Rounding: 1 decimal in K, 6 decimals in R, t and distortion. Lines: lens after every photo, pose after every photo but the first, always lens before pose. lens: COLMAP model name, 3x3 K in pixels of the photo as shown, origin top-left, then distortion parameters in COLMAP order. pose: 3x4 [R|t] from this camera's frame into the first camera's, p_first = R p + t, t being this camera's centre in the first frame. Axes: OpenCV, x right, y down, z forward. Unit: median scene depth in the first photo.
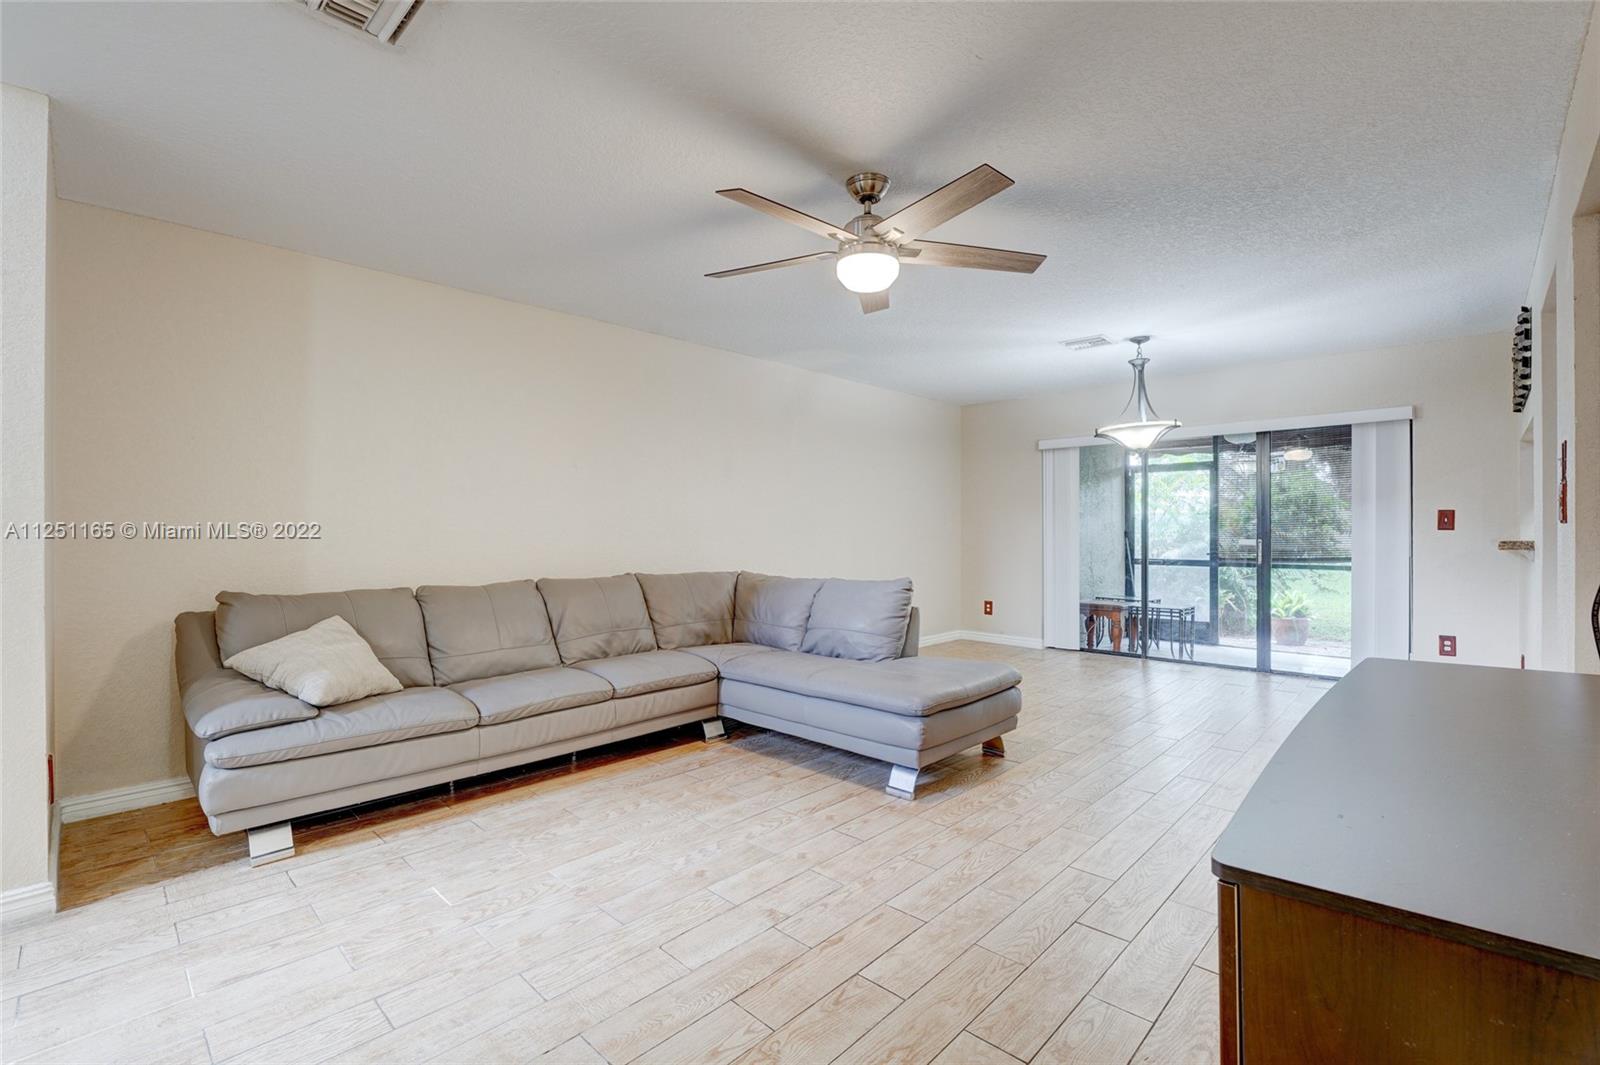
lens RADIAL K [[716.0, 0, 798.5], [0, 716.0, 530.8], [0, 0, 1]] dist [-0.014816, -0.002093]
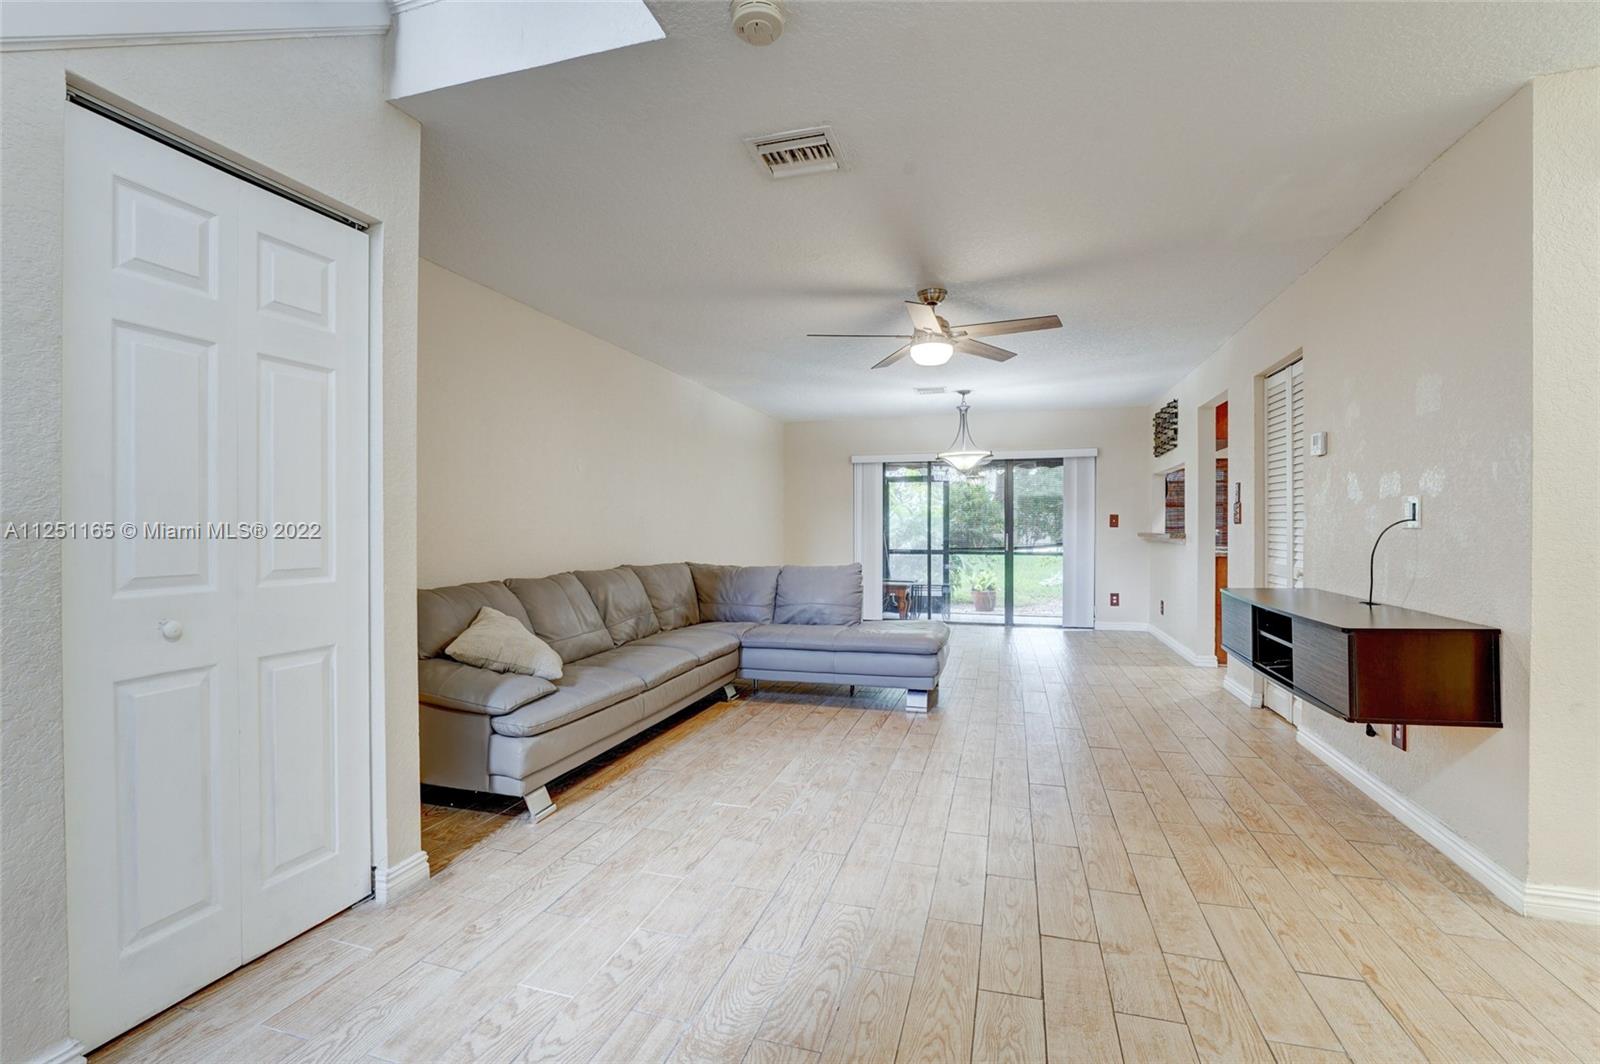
lens RADIAL K [[716.0, 0, 804.7], [0, 716.0, 530.7], [0, 0, 1]] dist [-0.014816, -0.002093]
pose [[0.884184, -0.000791, 0.467137, -0.586824], [-0.001506, 0.999989, 0.004545, 0.000360], [-0.467136, -0.004723, 0.884173, -0.134285]]
